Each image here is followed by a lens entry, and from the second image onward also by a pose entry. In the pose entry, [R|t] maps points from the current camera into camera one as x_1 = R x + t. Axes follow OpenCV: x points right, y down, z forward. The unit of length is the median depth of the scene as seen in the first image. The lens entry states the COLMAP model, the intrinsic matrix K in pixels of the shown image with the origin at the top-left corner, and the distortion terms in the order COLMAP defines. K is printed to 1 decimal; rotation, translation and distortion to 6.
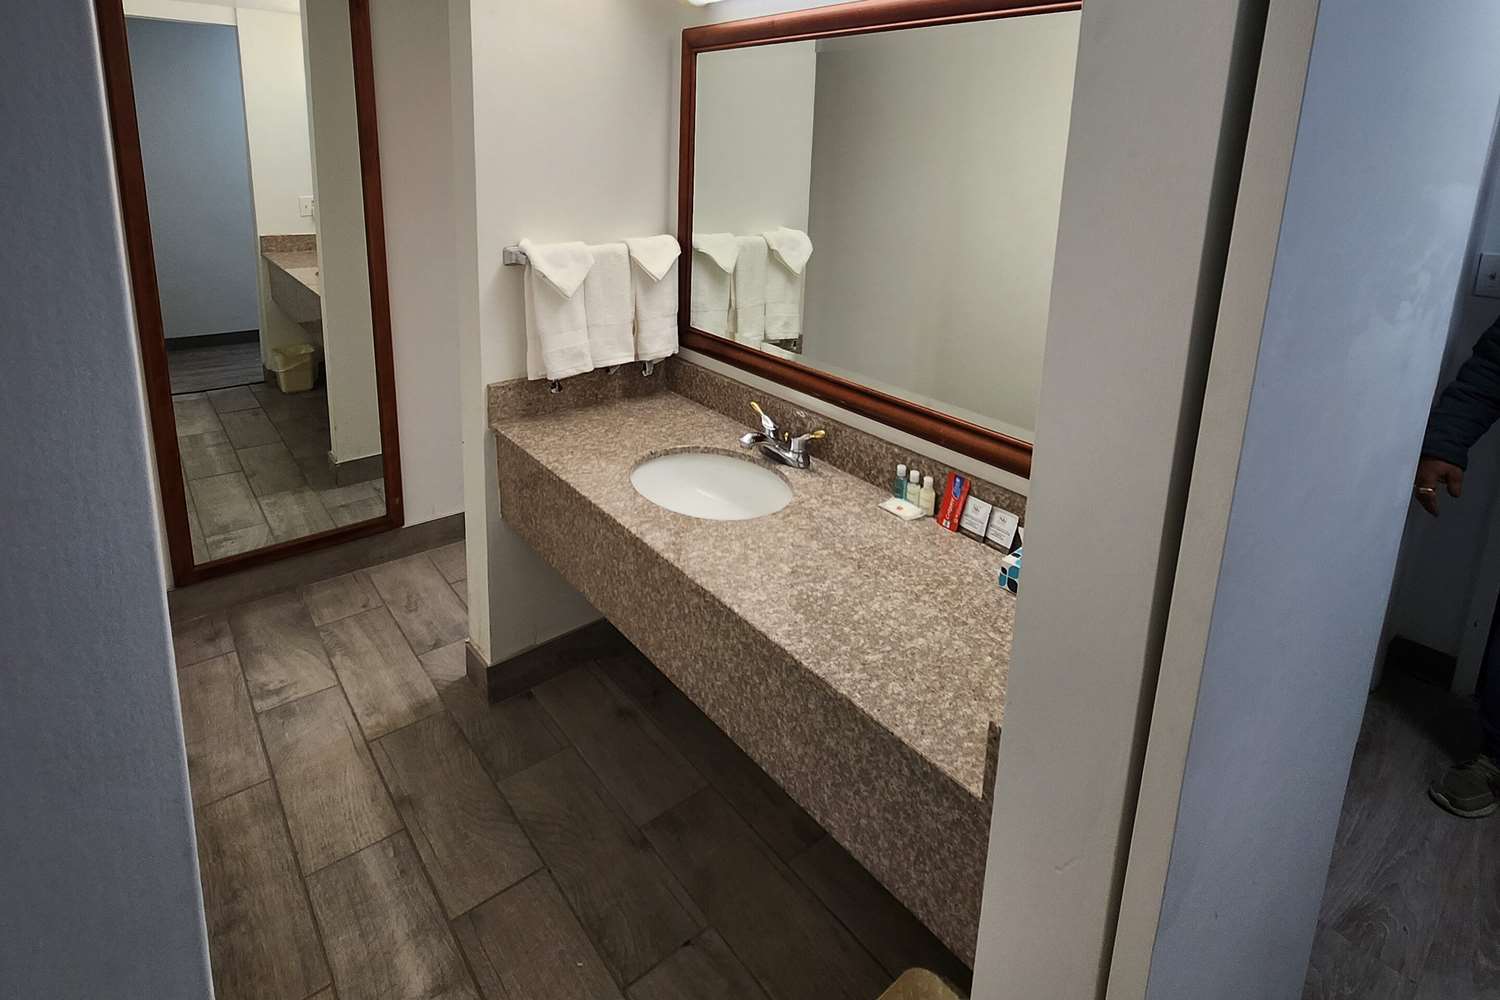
lens RADIAL K [[699.2, 0, 756.1], [0, 699.2, 440.4], [0, 0, 1]] dist [-0.000474, 0.007832]
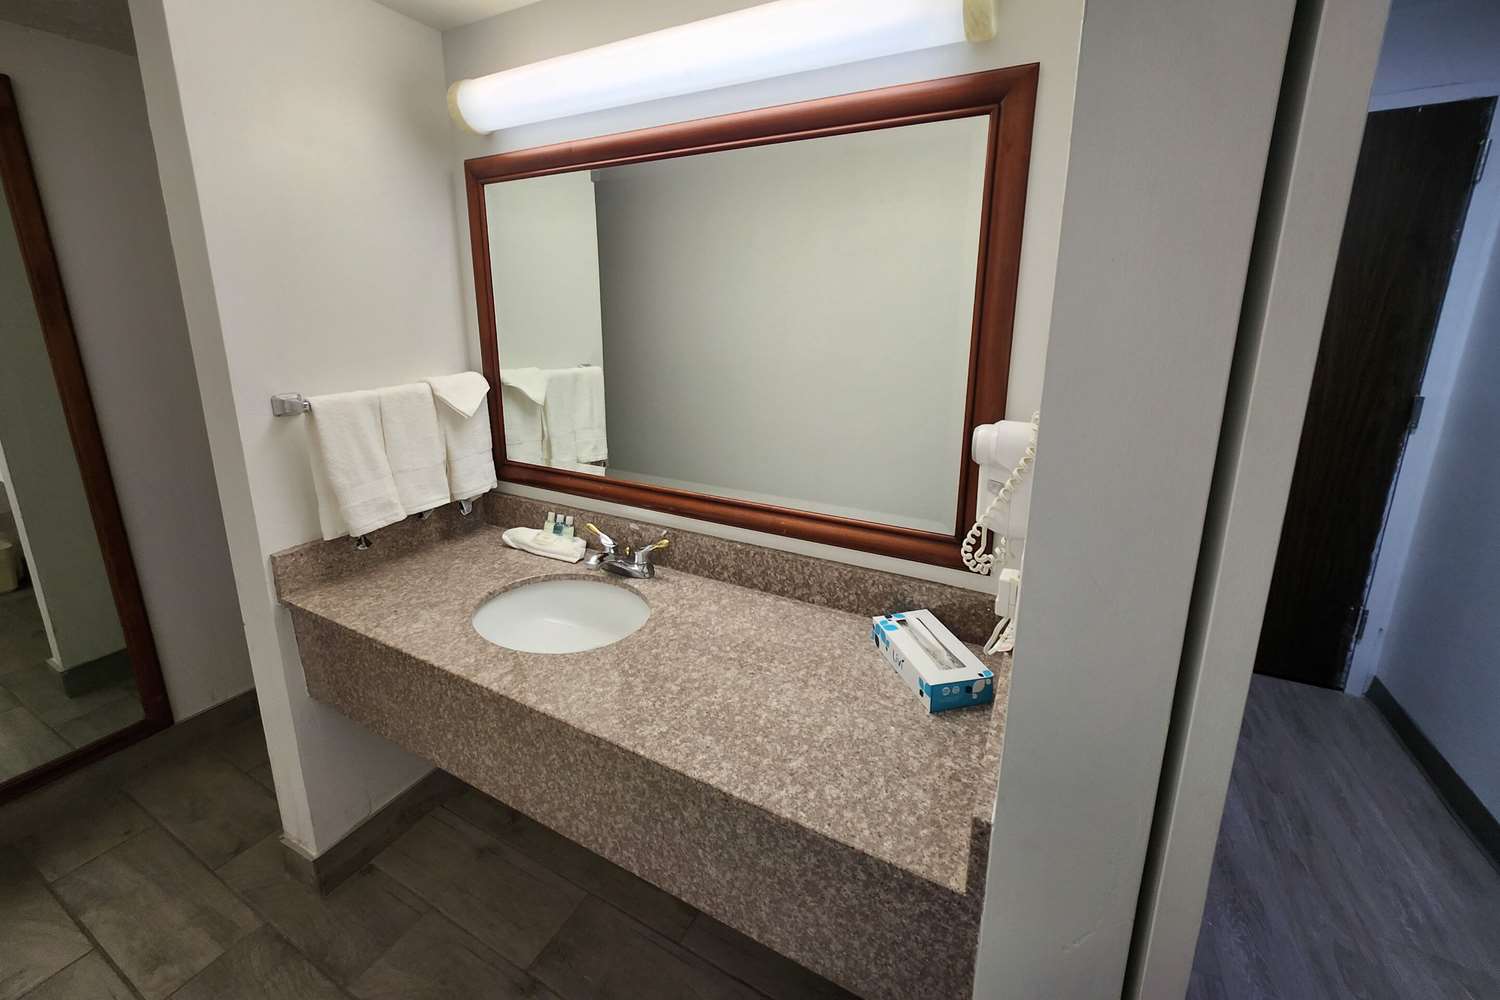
lens RADIAL K [[548.7, 0, 750.0], [0, 548.7, 500.0], [0, 0, 1]] dist [-0.000567, 0.000127]
pose [[0.923930, -0.150300, 0.351800, -0.074613], [0.171181, 0.984818, -0.028827, -0.029246], [-0.342126, 0.086856, 0.935631, 0.182864]]
